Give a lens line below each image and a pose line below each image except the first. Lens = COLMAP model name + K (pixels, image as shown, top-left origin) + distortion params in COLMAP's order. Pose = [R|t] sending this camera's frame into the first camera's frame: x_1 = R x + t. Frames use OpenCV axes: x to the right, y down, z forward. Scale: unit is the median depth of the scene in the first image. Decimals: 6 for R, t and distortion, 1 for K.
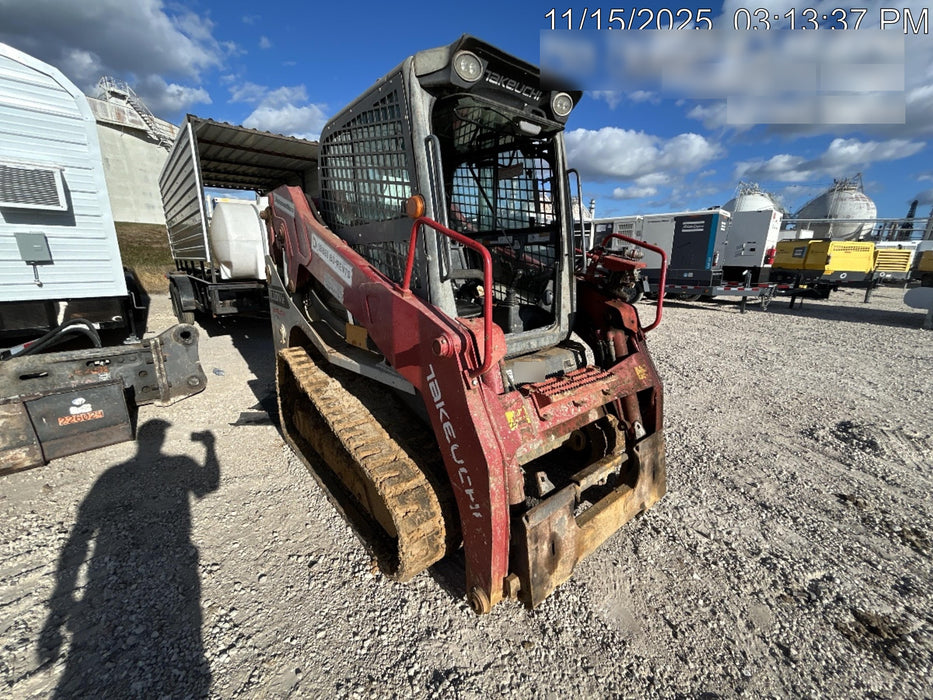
lens RADIAL K [[378.2, 0, 464.6], [0, 378.2, 347.4], [0, 0, 1]] dist [0.001408, -0.000119]
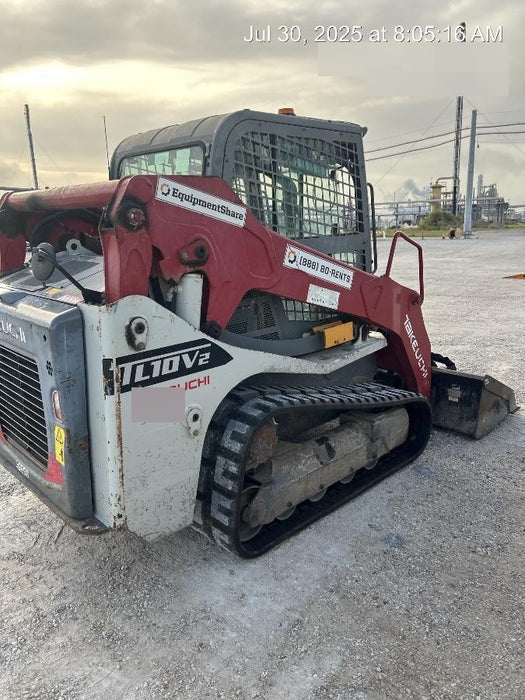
lens RADIAL K [[525.7, 0, 259.4], [0, 525.7, 352.5], [0, 0, 1]] dist [0.062967, -0.009167]
pose [[-0.090211, -0.237000, 0.967312, -1.845938], [0.283567, 0.924957, 0.253068, -0.458337], [-0.954700, 0.297127, -0.016236, 1.317681]]
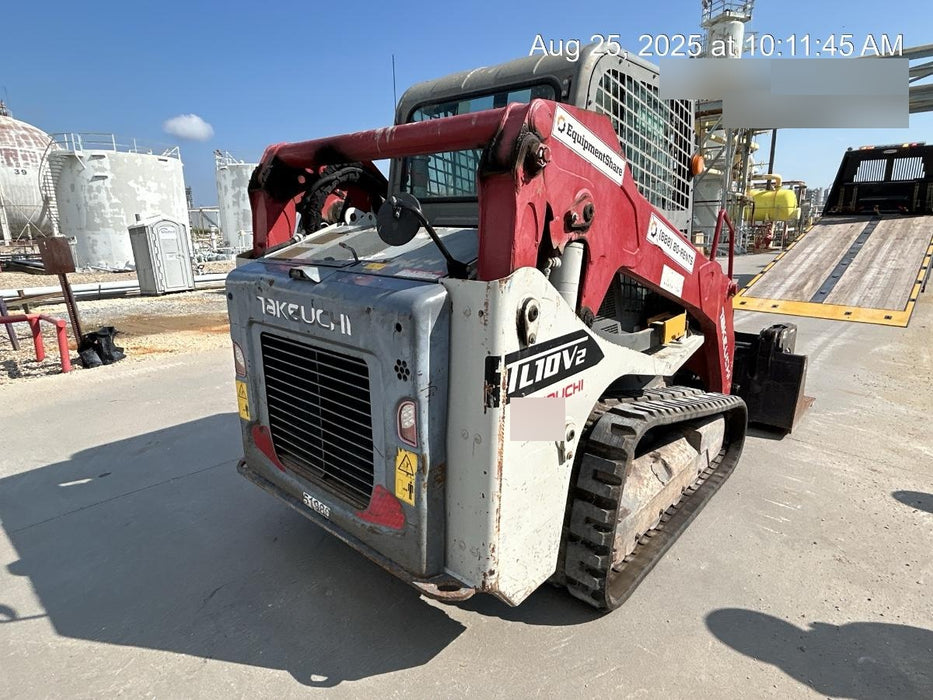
lens RADIAL K [[527.5, 0, 463.3], [0, 527.5, 350.4], [0, 0, 1]] dist [0.029288, -0.000117]
pose [[-0.173762, -0.231472, 0.957198, -1.508088], [0.262638, 0.925887, 0.271577, -0.488152], [-0.949120, 0.298586, -0.100091, 1.706902]]
